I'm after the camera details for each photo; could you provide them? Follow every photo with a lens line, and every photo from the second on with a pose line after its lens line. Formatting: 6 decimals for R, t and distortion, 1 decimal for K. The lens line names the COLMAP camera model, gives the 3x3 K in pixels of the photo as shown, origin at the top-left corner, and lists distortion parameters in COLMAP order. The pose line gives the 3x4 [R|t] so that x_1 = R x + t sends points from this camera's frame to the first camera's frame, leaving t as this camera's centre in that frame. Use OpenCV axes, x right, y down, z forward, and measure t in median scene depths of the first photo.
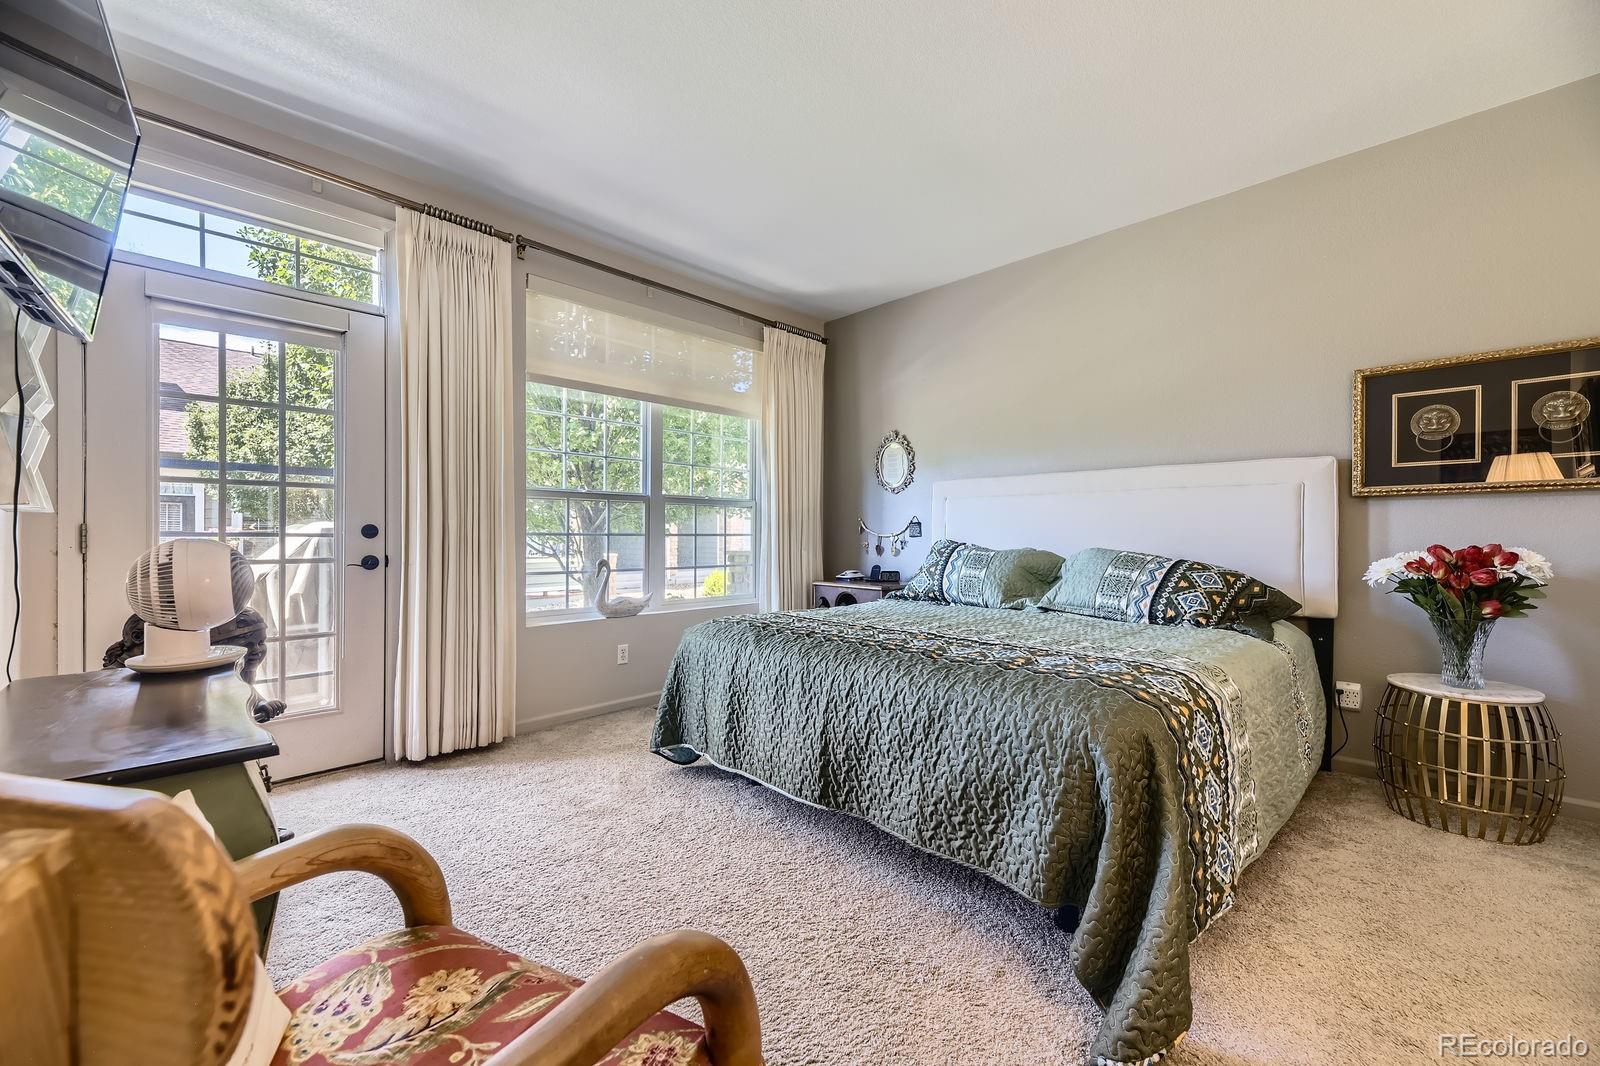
lens RADIAL K [[646.5, 0, 808.8], [0, 646.5, 534.3], [0, 0, 1]] dist [0.023794, -0.000032]
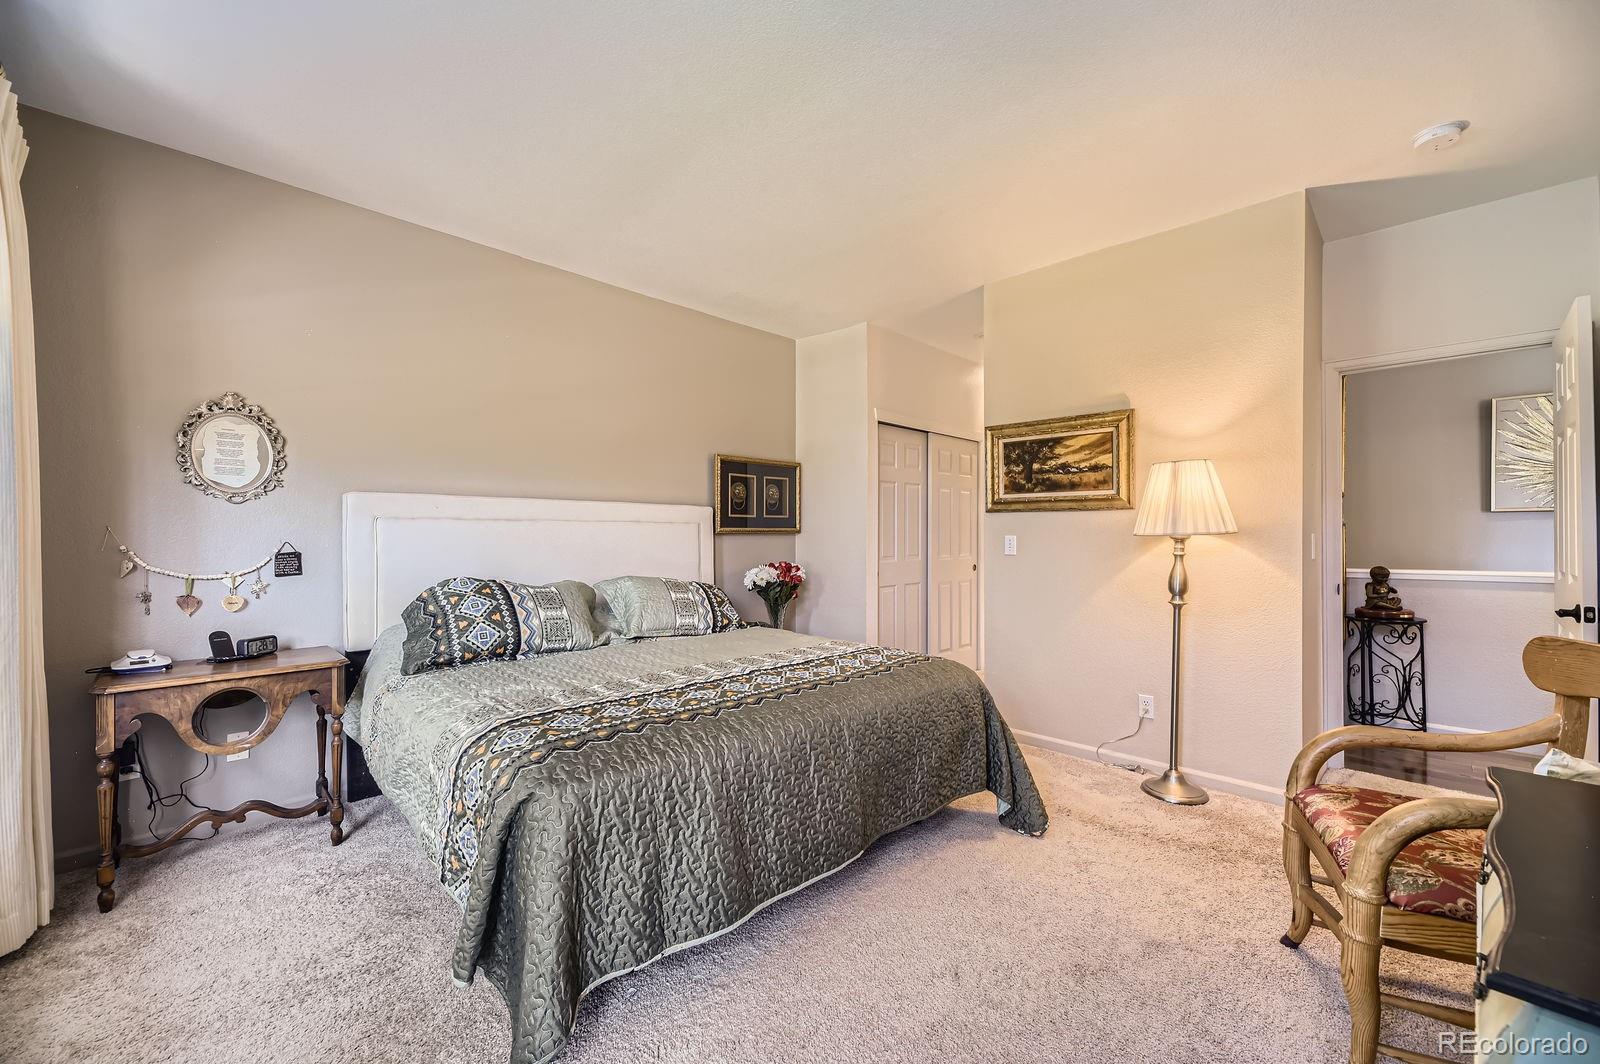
lens RADIAL K [[646.5, 0, 808.8], [0, 646.5, 533.3], [0, 0, 1]] dist [0.023794, -0.000032]
pose [[0.007918, 0.002812, 0.999965, -0.707584], [0.001663, 0.999995, -0.002825, -0.052401], [-0.999967, 0.001685, 0.007914, 0.744875]]
